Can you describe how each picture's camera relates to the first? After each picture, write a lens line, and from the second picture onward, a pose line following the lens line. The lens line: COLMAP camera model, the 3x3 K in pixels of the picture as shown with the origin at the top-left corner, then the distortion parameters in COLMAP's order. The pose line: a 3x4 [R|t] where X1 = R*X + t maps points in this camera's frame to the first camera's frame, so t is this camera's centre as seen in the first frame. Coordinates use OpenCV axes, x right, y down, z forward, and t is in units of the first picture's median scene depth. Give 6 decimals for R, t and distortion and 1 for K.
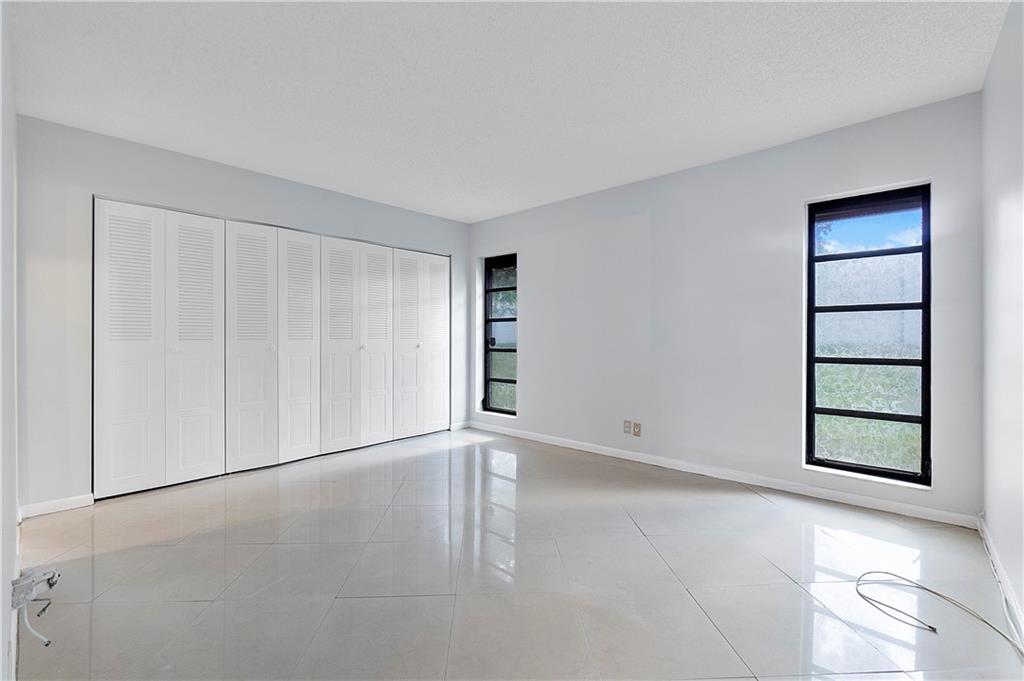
lens RADIAL K [[442.4, 0, 510.3], [0, 442.4, 337.6], [0, 0, 1]] dist [-0.004724, 0.000169]
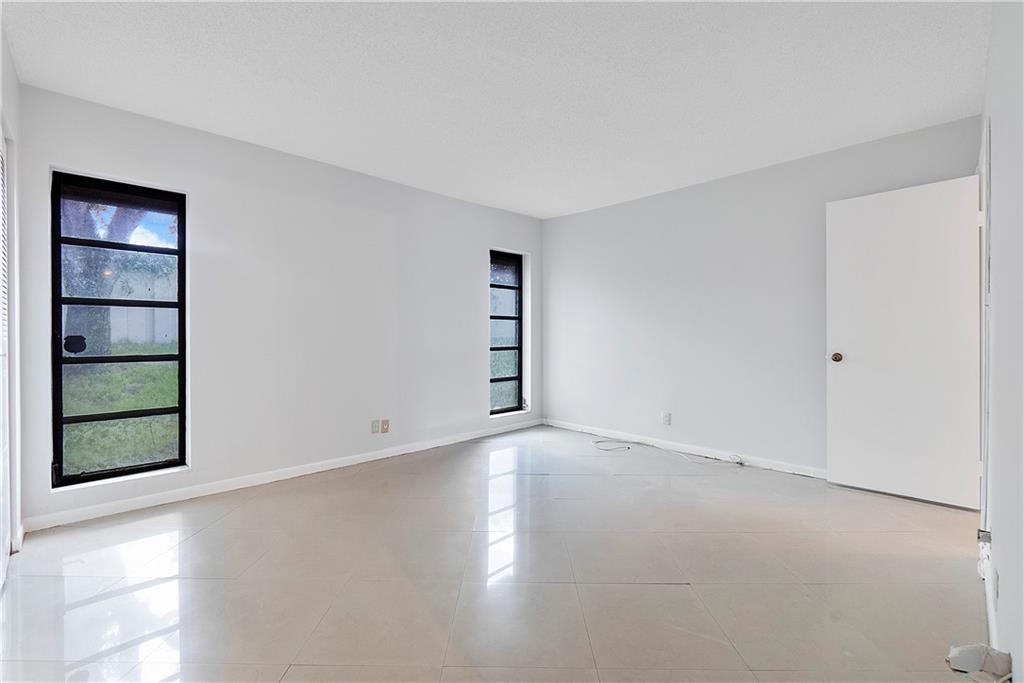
lens RADIAL K [[442.4, 0, 510.3], [0, 442.4, 338.6], [0, 0, 1]] dist [-0.004724, 0.000169]
pose [[0.057022, -0.009544, 0.998327, -0.516579], [-0.000170, 0.999954, 0.009569, -0.001261], [-0.998373, -0.000716, 0.057018, 0.483939]]
